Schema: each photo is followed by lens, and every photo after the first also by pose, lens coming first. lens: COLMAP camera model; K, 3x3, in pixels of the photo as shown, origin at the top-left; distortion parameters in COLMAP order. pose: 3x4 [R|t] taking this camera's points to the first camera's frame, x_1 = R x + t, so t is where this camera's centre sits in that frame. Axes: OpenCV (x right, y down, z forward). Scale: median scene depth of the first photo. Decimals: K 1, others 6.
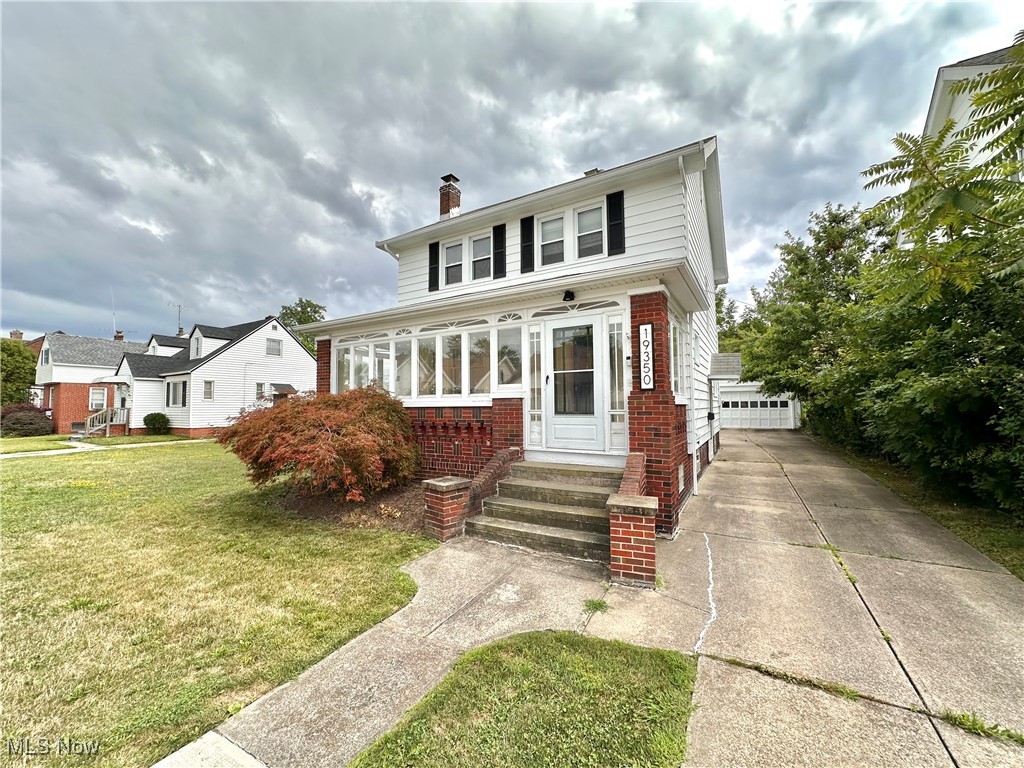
lens RADIAL K [[409.7, 0, 512.5], [0, 409.7, 385.4], [0, 0, 1]] dist [0.001359, 0.000330]
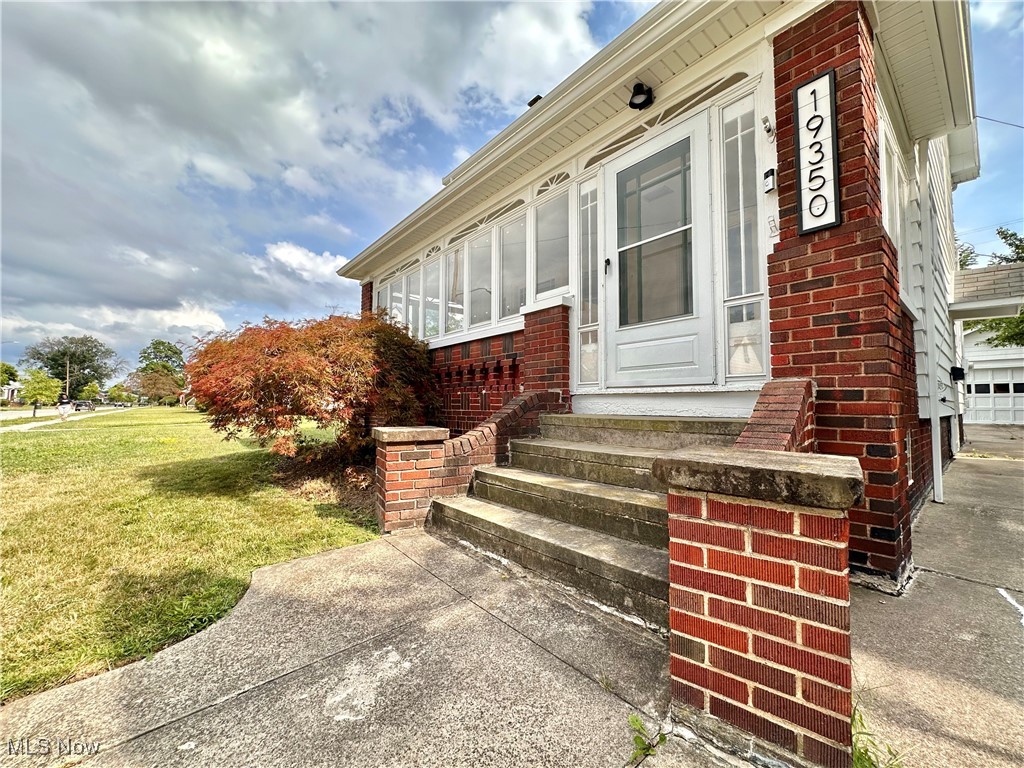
lens RADIAL K [[409.7, 0, 512.6], [0, 409.7, 385.7], [0, 0, 1]] dist [0.001359, 0.000330]
pose [[0.944229, -0.005211, -0.329248, 0.167295], [0.004072, 0.999983, -0.004148, 0.171817], [0.329264, 0.002576, 0.944234, 0.491389]]
